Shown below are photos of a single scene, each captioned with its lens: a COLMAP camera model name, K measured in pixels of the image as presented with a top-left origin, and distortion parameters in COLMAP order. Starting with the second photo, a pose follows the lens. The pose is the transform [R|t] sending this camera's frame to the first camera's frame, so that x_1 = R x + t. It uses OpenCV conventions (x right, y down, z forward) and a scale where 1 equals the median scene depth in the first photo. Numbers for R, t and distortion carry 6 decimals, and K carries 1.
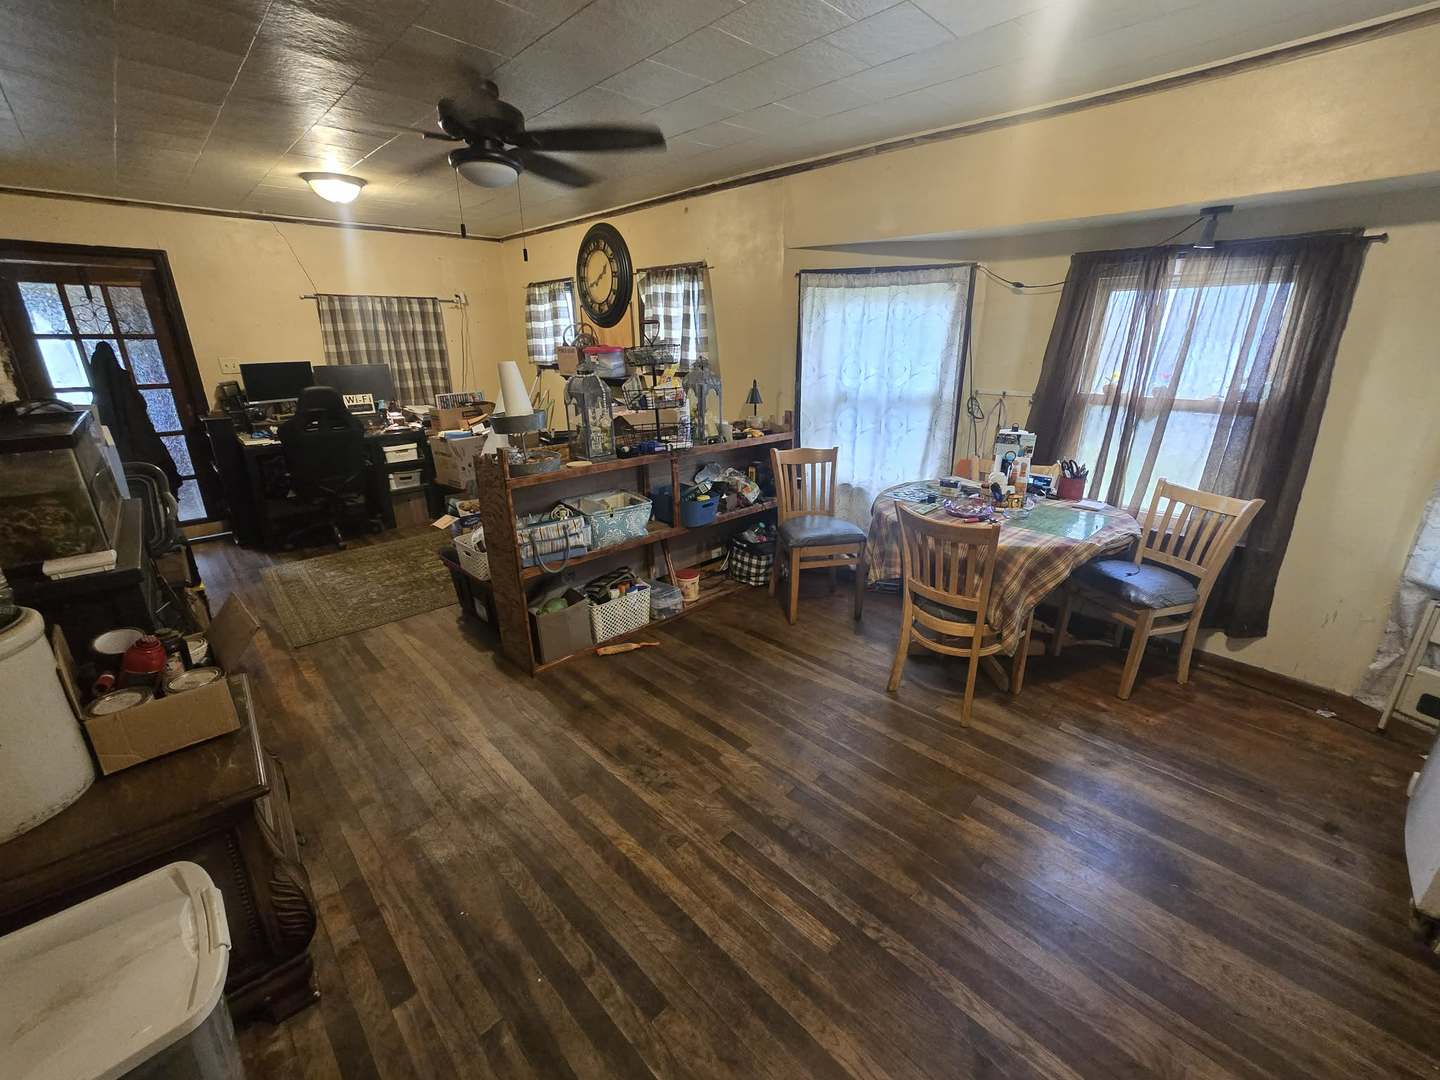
lens RADIAL K [[593.8, 0, 726.9], [0, 593.8, 543.3], [0, 0, 1]] dist [-0.001484, 0.000007]
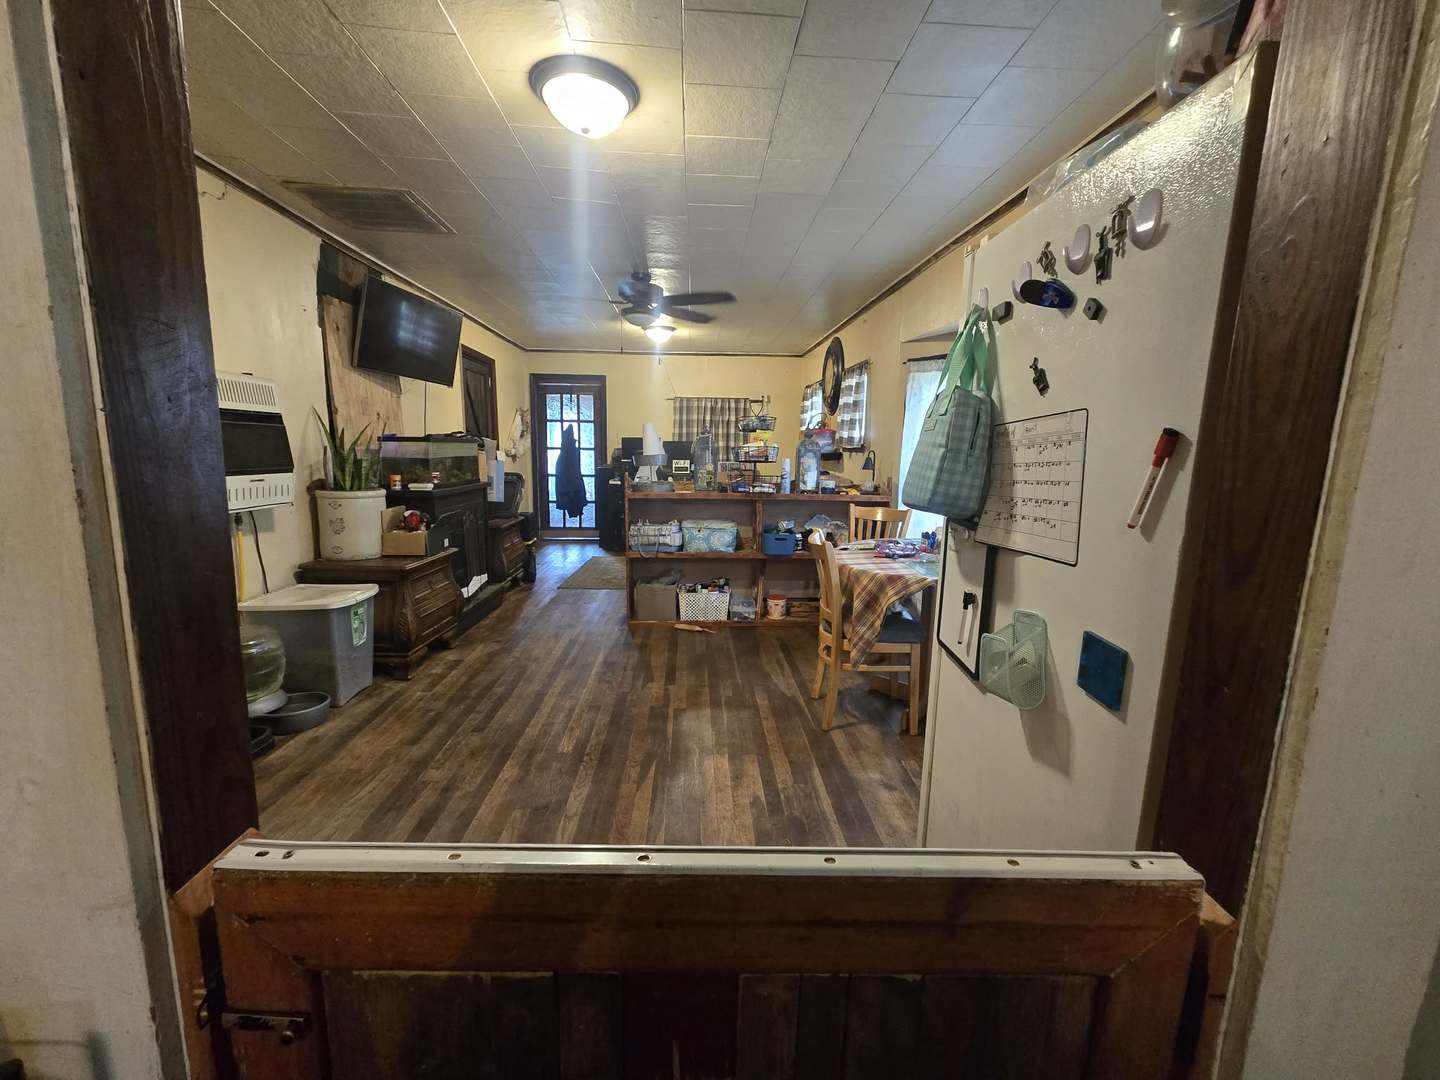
lens RADIAL K [[593.8, 0, 726.9], [0, 593.8, 543.3], [0, 0, 1]] dist [-0.001484, 0.000007]
pose [[0.752914, 0.126729, -0.645803, 0.461593], [-0.235040, 0.968349, -0.083999, 0.051428], [0.614718, 0.215033, 0.758870, -0.020438]]
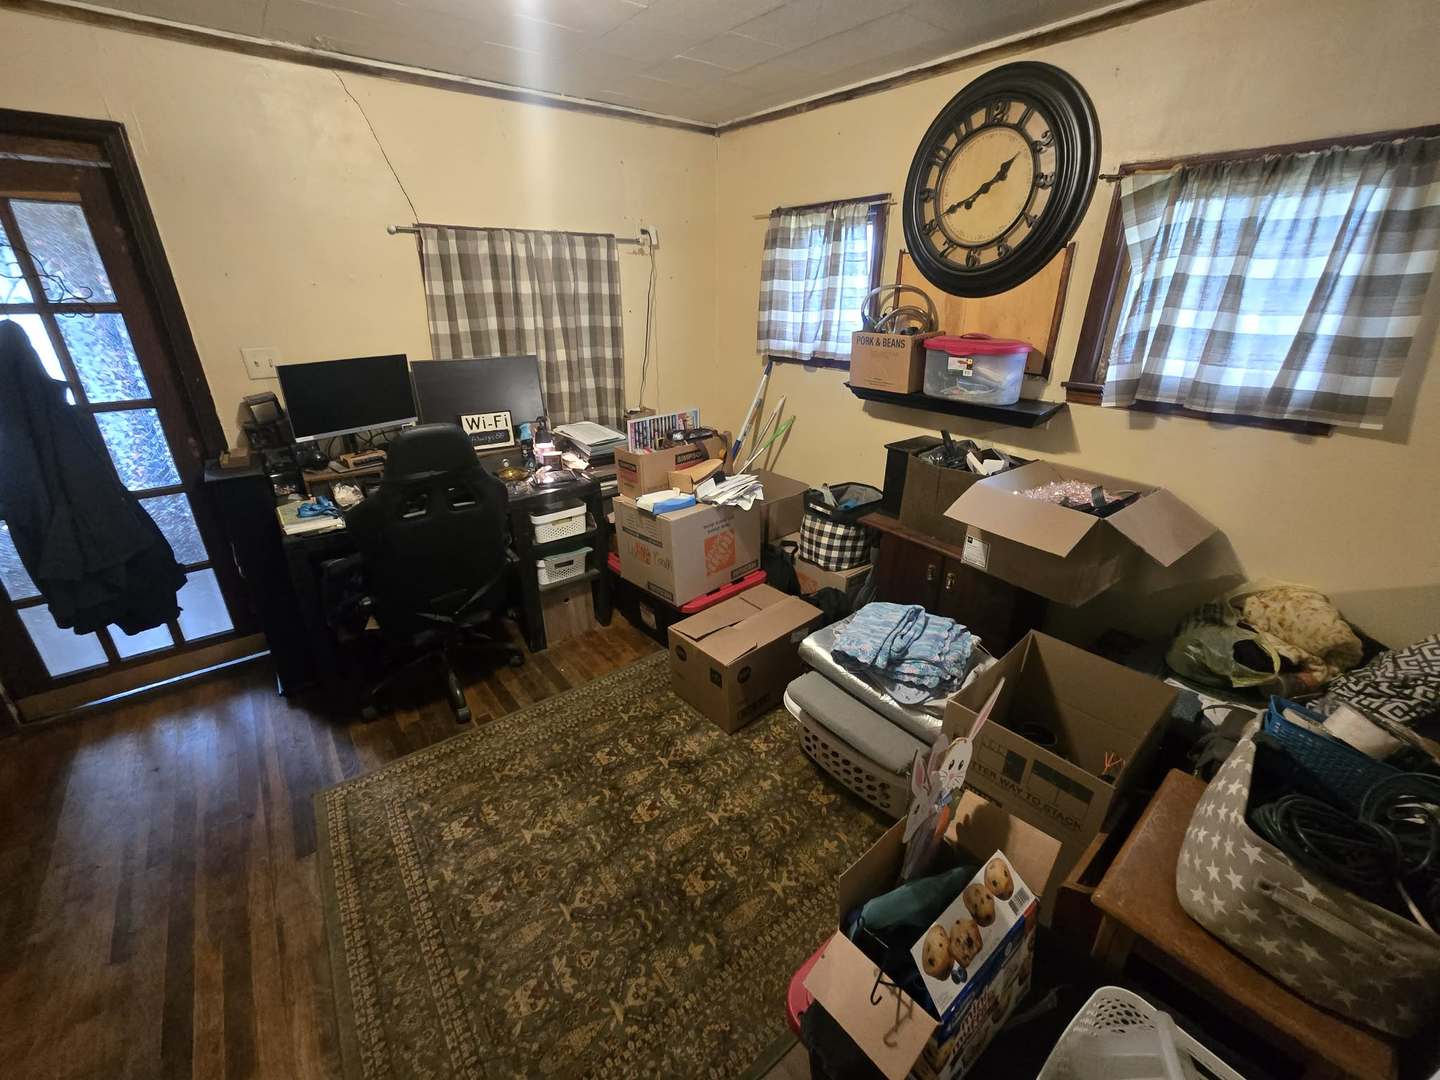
lens RADIAL K [[595.4, 0, 728.1], [0, 595.4, 541.6], [0, 0, 1]] dist [0.002123, -0.000032]
pose [[0.994616, 0.051421, -0.089974, -0.345158], [-0.044744, 0.996201, 0.074713, -0.185305], [0.093474, -0.070285, 0.993138, 0.465616]]
